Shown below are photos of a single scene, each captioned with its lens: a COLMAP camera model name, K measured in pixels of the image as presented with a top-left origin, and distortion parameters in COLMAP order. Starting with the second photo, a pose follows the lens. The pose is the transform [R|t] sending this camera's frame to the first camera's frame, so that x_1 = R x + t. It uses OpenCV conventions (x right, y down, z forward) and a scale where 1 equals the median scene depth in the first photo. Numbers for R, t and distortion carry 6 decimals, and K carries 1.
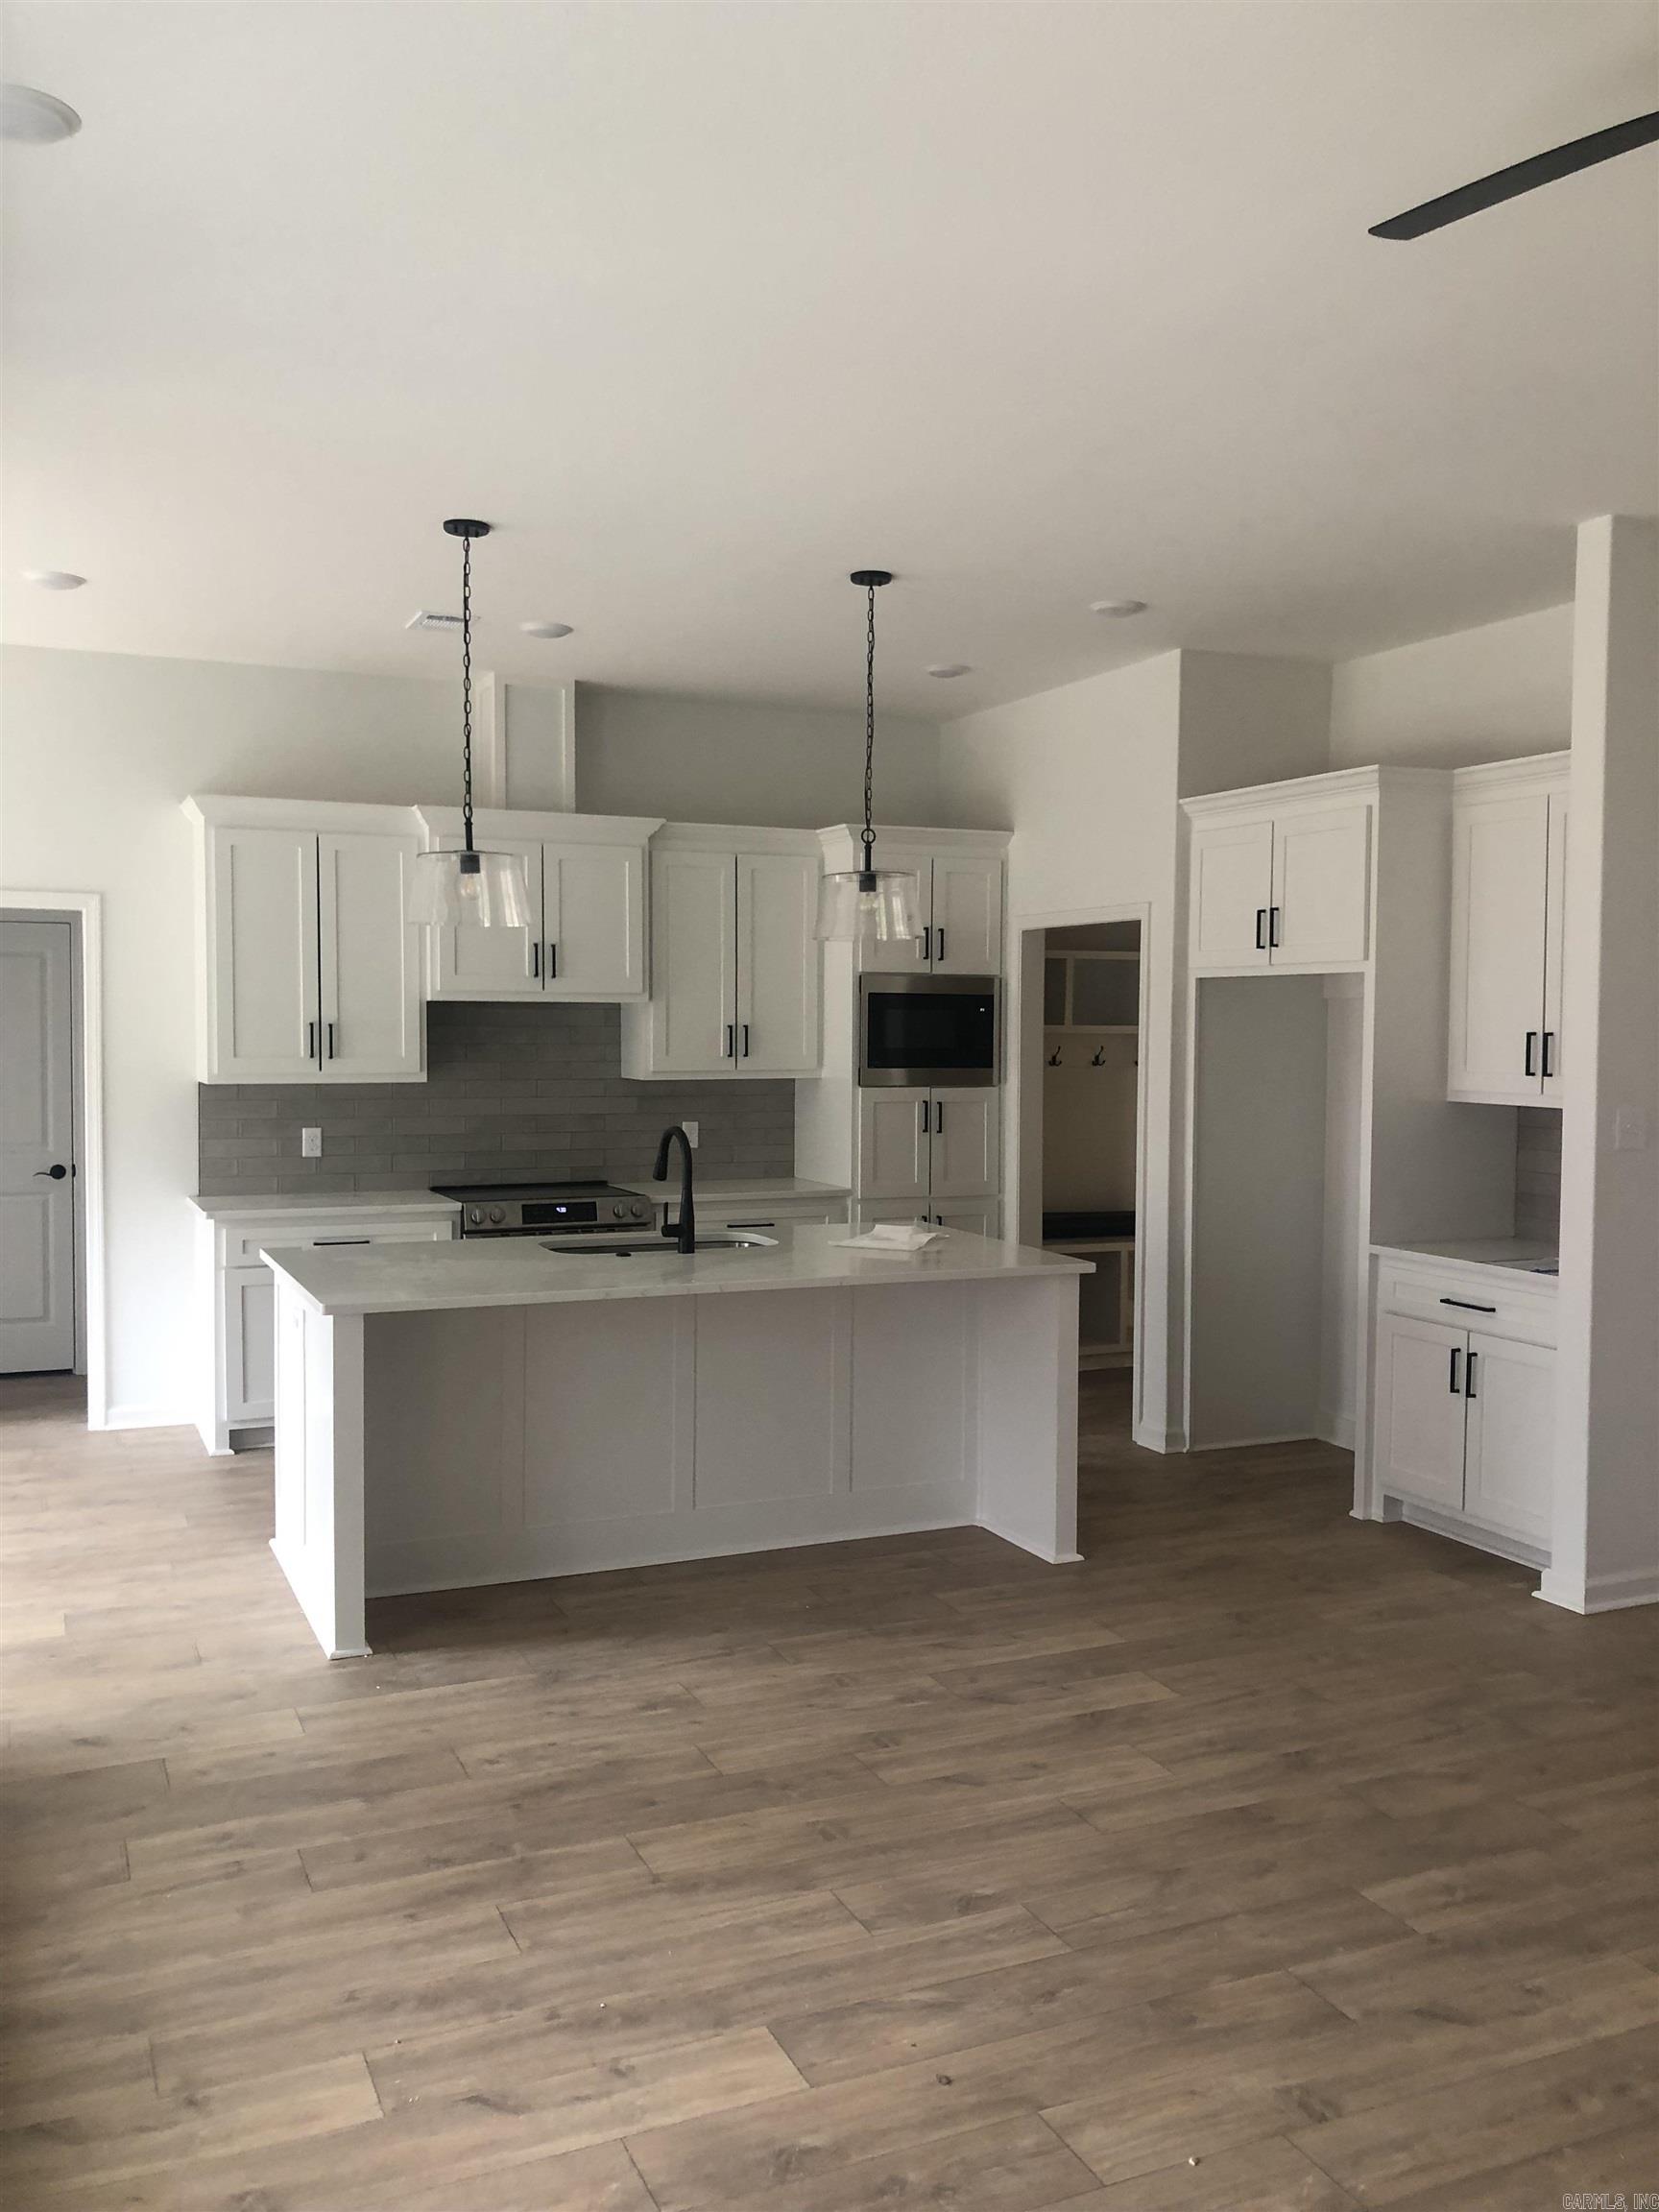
lens RADIAL K [[1826.0, 0, 840.3], [0, 1826.0, 1091.8], [0, 0, 1]] dist [0.055436, 0.002233]
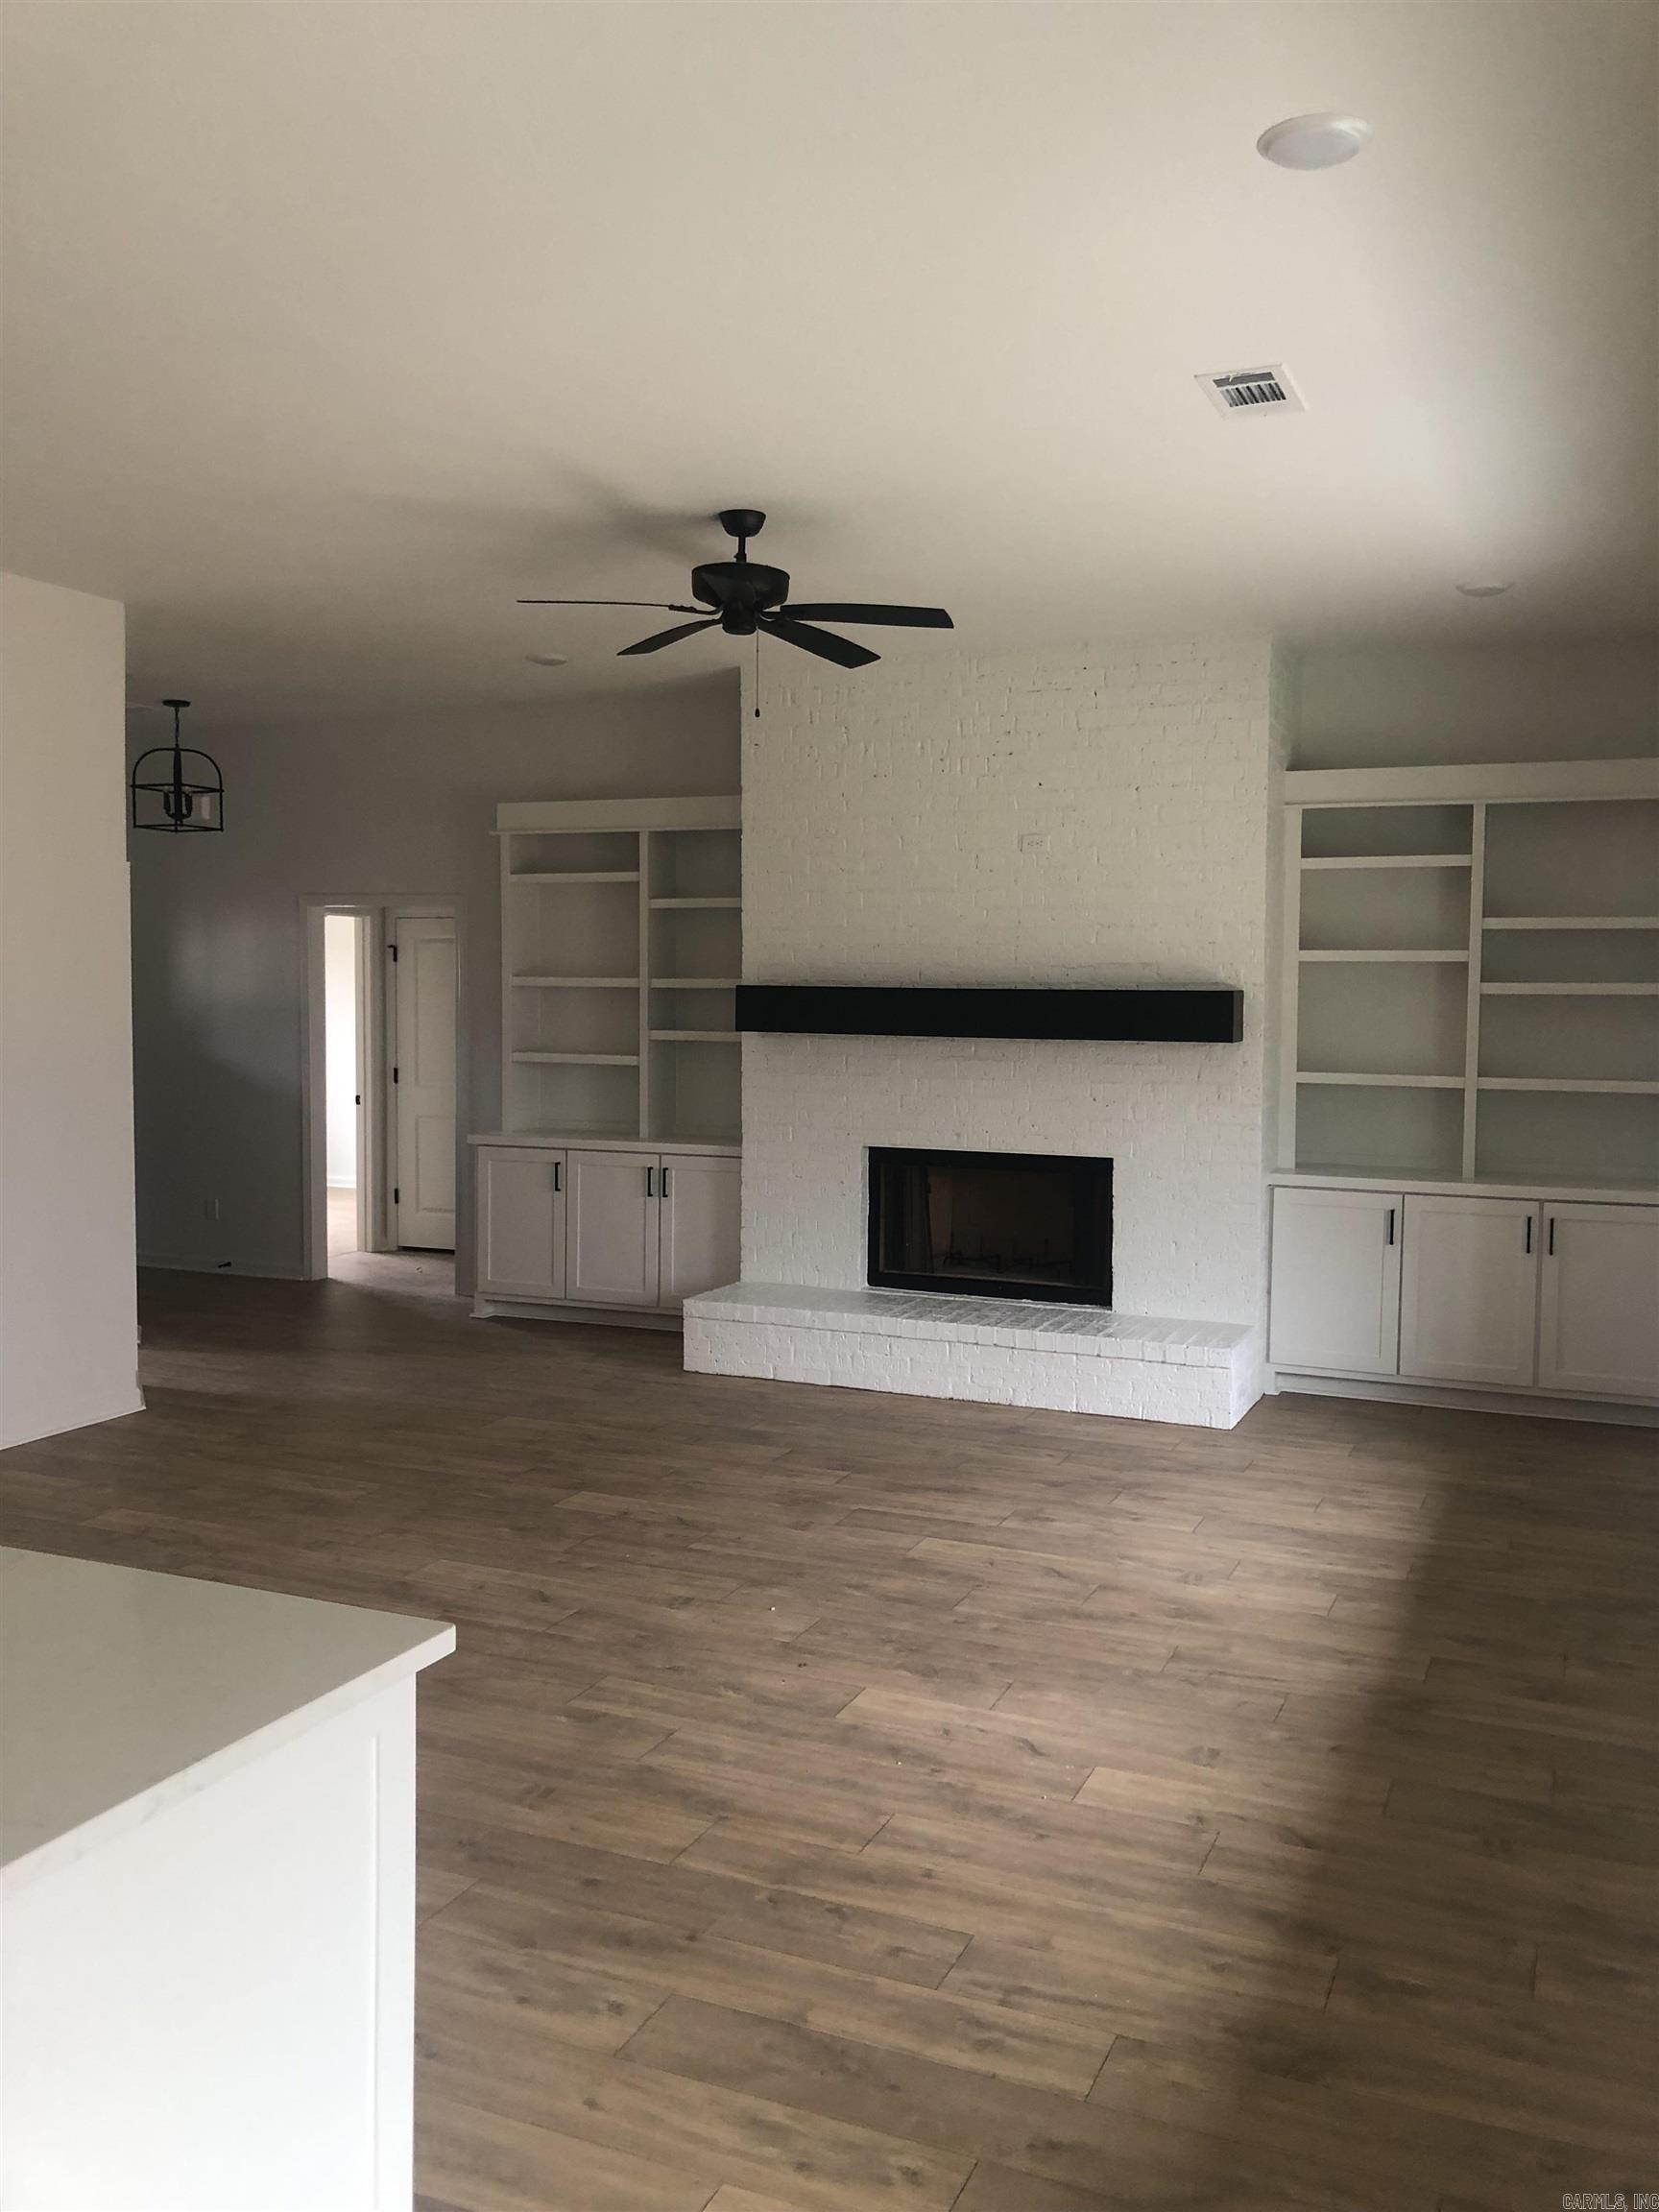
lens RADIAL K [[1820.6, 0, 829.5], [0, 1820.6, 1106.0], [0, 0, 1]] dist [-0.002399, -0.002610]
pose [[-0.667165, -0.052378, 0.743066, -0.961656], [0.020590, 0.995847, 0.088683, -0.063616], [-0.744625, 0.074466, -0.663316, 1.760810]]
